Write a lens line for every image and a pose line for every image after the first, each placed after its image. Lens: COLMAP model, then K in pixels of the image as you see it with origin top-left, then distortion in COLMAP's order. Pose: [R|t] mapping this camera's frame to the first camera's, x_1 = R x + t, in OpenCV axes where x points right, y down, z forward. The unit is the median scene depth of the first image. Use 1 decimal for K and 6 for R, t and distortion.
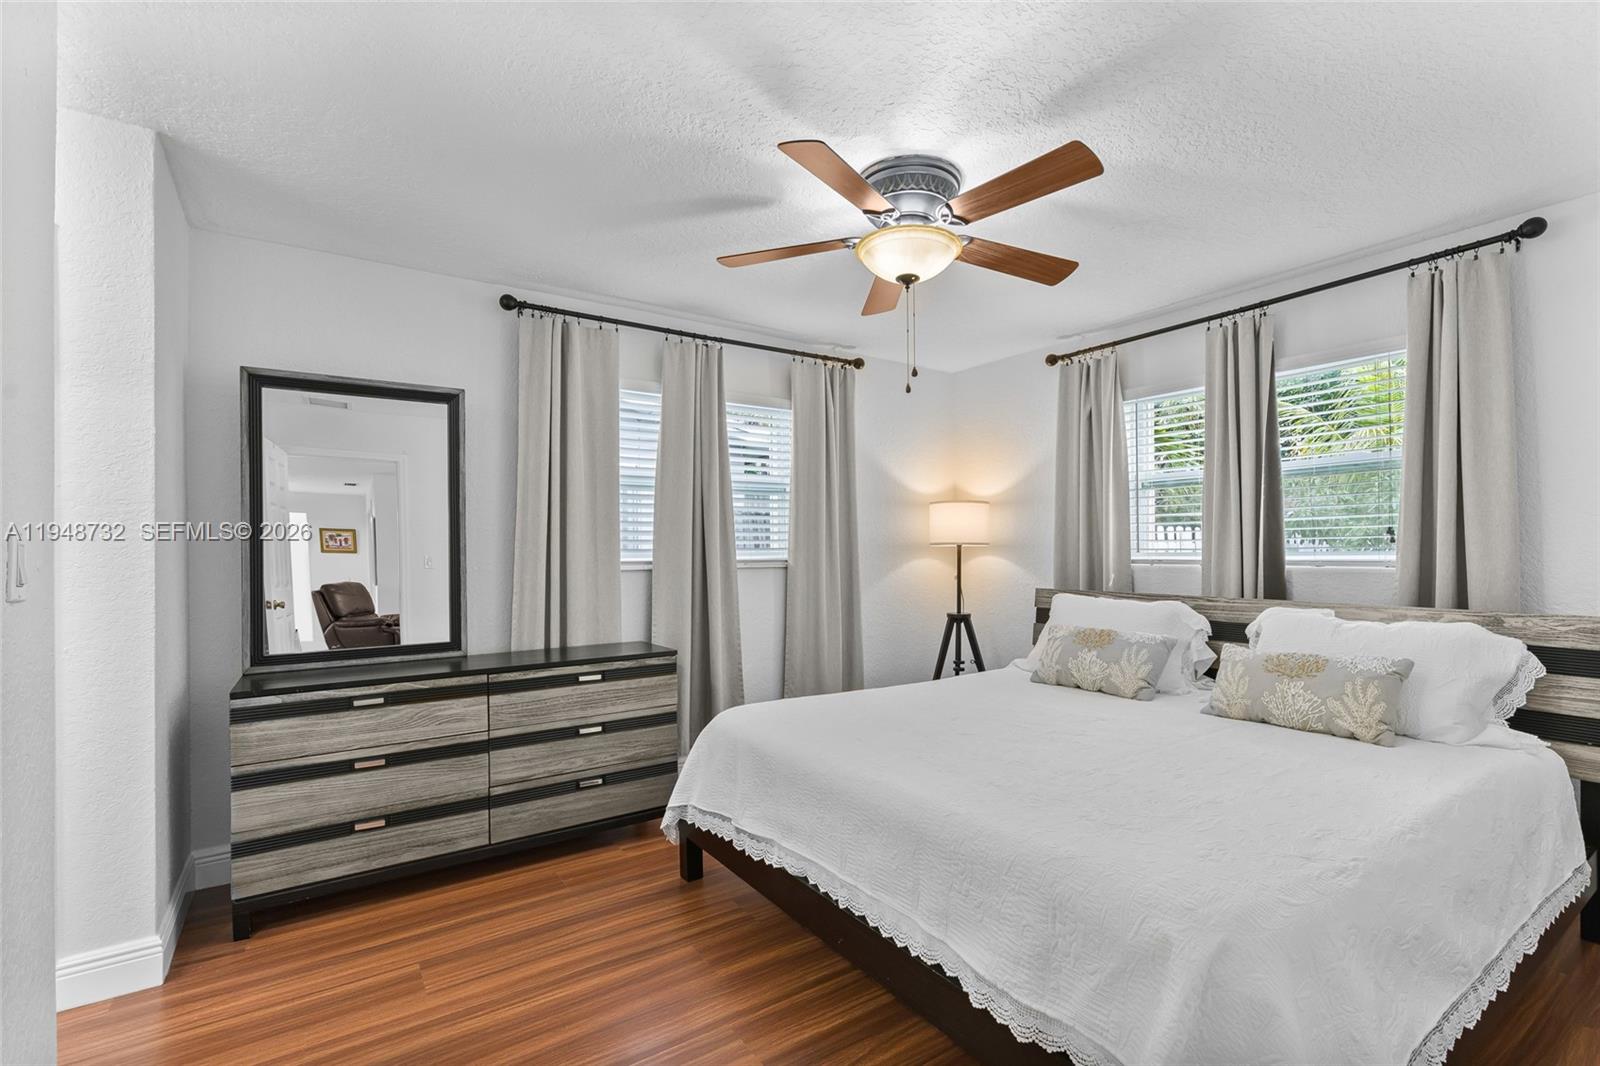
lens RADIAL K [[728.3, 0, 800.2], [0, 728.3, 543.0], [0, 0, 1]] dist [-0.012378, 0.004457]
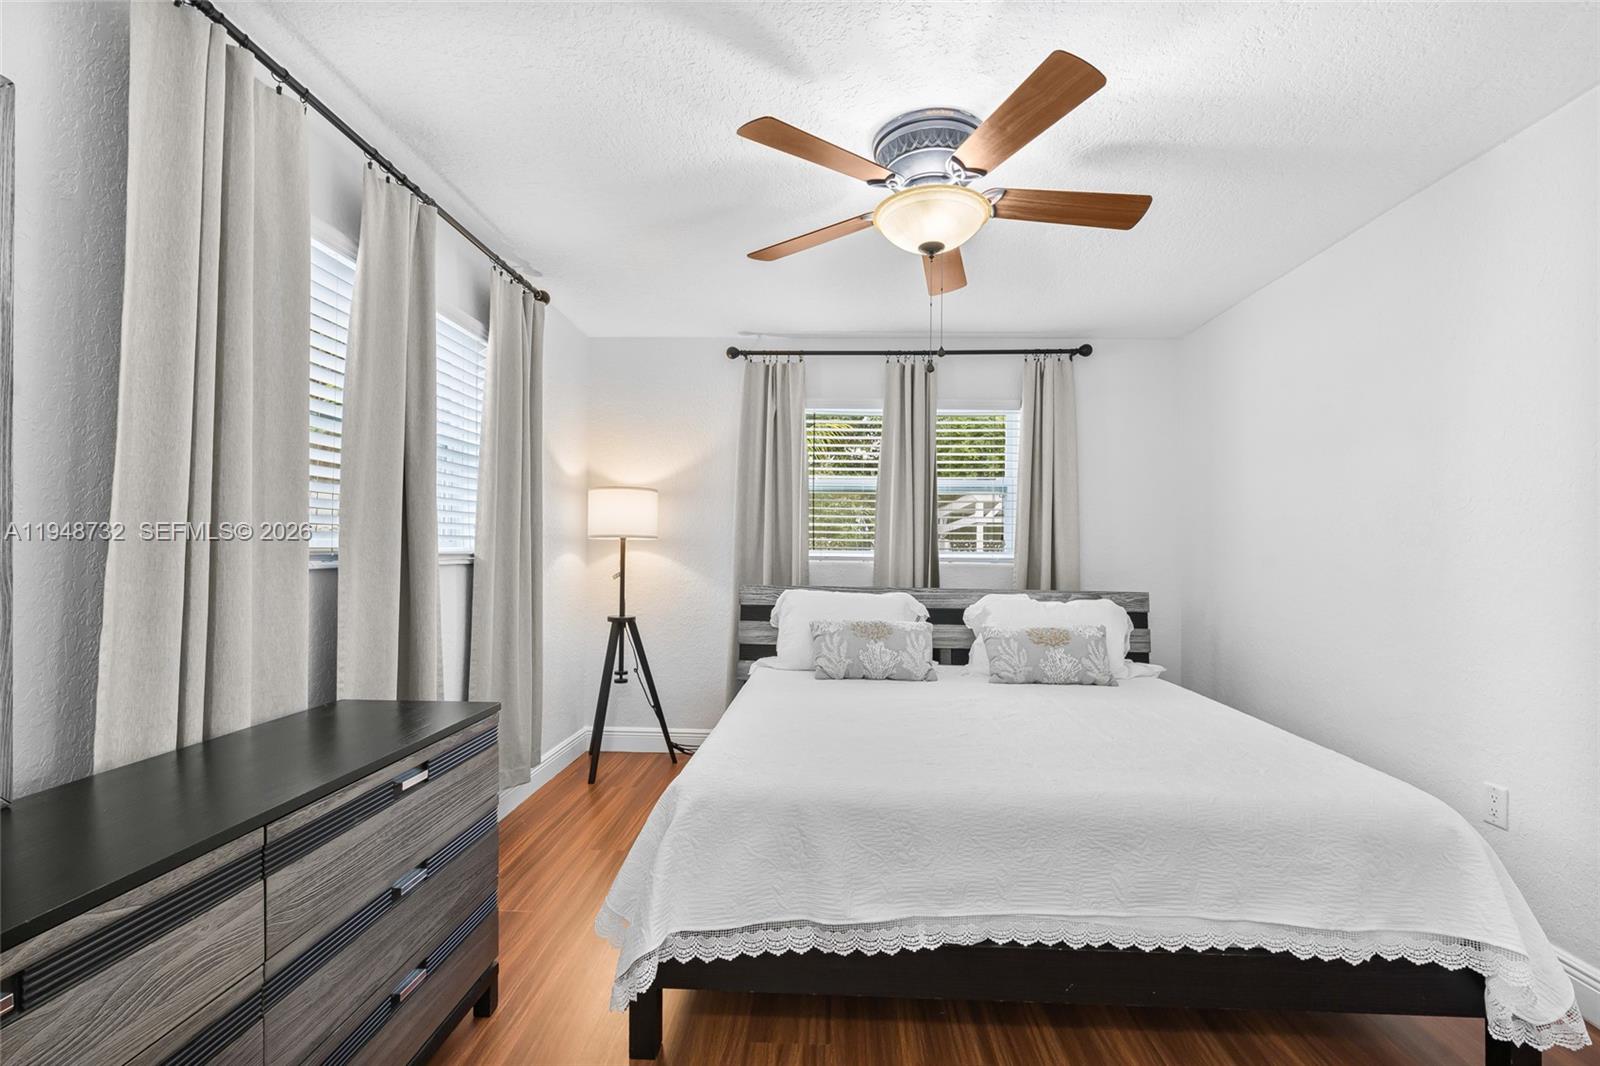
lens RADIAL K [[728.3, 0, 798.9], [0, 728.3, 541.7], [0, 0, 1]] dist [-0.012378, 0.004457]
pose [[0.587504, 0.021991, 0.808923, -0.518126], [-0.025913, 0.999629, -0.008355, 0.012972], [-0.808806, -0.016053, 0.587856, 0.453382]]
